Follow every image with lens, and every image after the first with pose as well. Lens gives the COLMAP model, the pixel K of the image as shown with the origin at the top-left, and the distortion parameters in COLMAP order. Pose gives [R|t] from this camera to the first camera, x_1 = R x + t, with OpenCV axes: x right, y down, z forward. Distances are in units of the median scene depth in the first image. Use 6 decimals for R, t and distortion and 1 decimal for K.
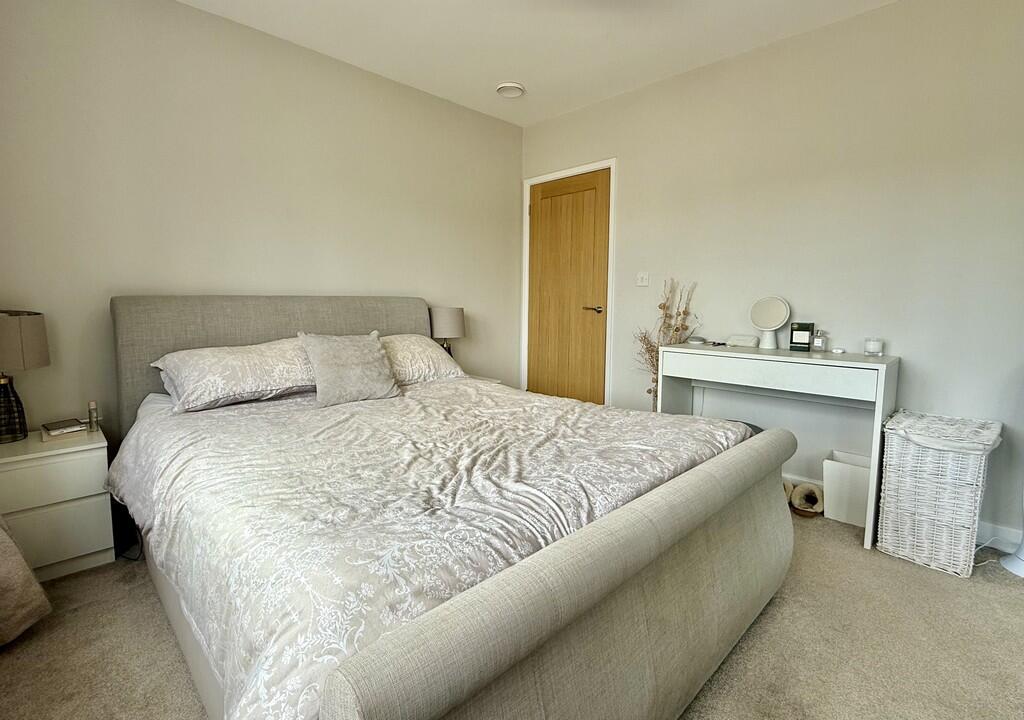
lens RADIAL K [[481.5, 0, 514.8], [0, 481.5, 354.0], [0, 0, 1]] dist [0.001278, 0.000738]
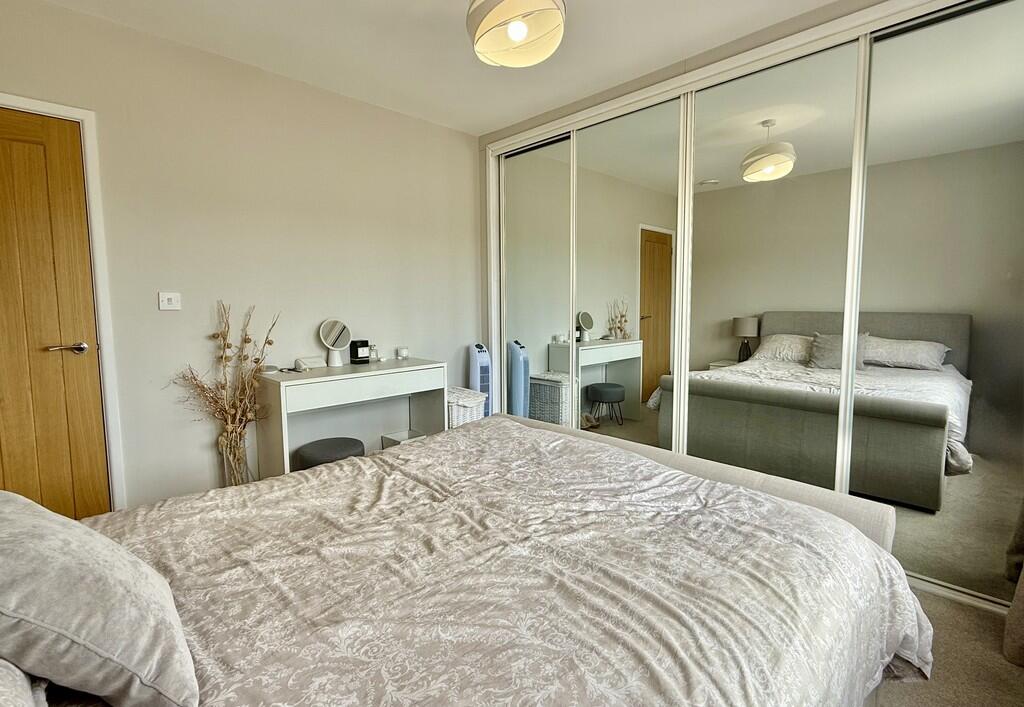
lens RADIAL K [[481.2, 0, 508.1], [0, 481.2, 352.3], [0, 0, 1]] dist [0.001386, 0.000897]
pose [[0.019272, -0.112043, 0.993516, -0.588646], [0.121050, 0.986652, 0.108921, -0.122616], [-0.992459, 0.118166, 0.032577, 0.607645]]
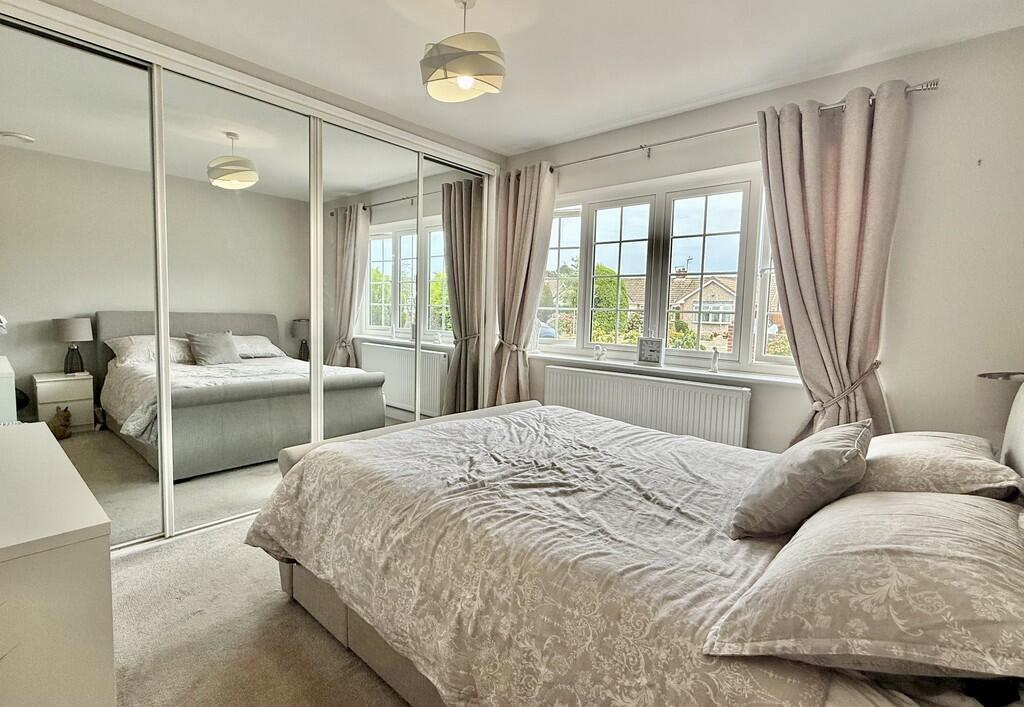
lens RADIAL K [[481.2, 0, 511.6], [0, 481.2, 350.0], [0, 0, 1]] dist [0.001386, 0.000897]
pose [[-0.996770, -0.035796, -0.071897, 0.073515], [-0.049203, 0.979692, 0.194376, -0.214585], [0.063479, 0.197286, -0.978289, 1.411478]]
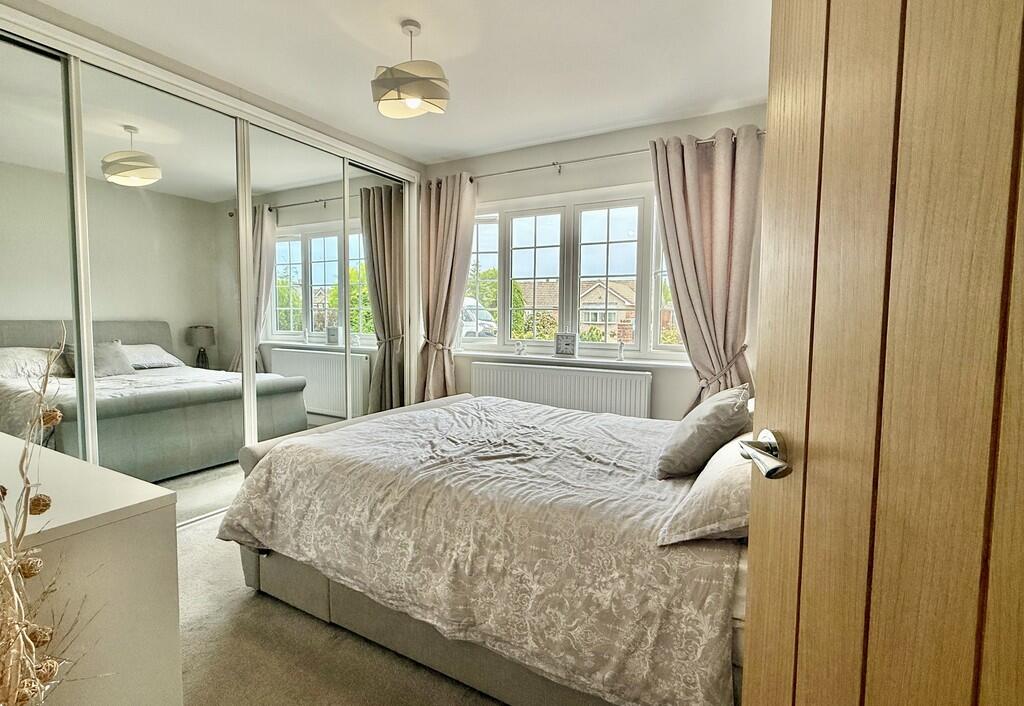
lens RADIAL K [[481.2, 0, 511.1], [0, 481.2, 350.5], [0, 0, 1]] dist [0.001386, 0.000897]
pose [[-0.959331, -0.002476, -0.282274, 0.180410], [-0.054492, 0.982778, 0.176575, -0.209333], [0.276976, 0.184776, -0.942943, 1.501522]]
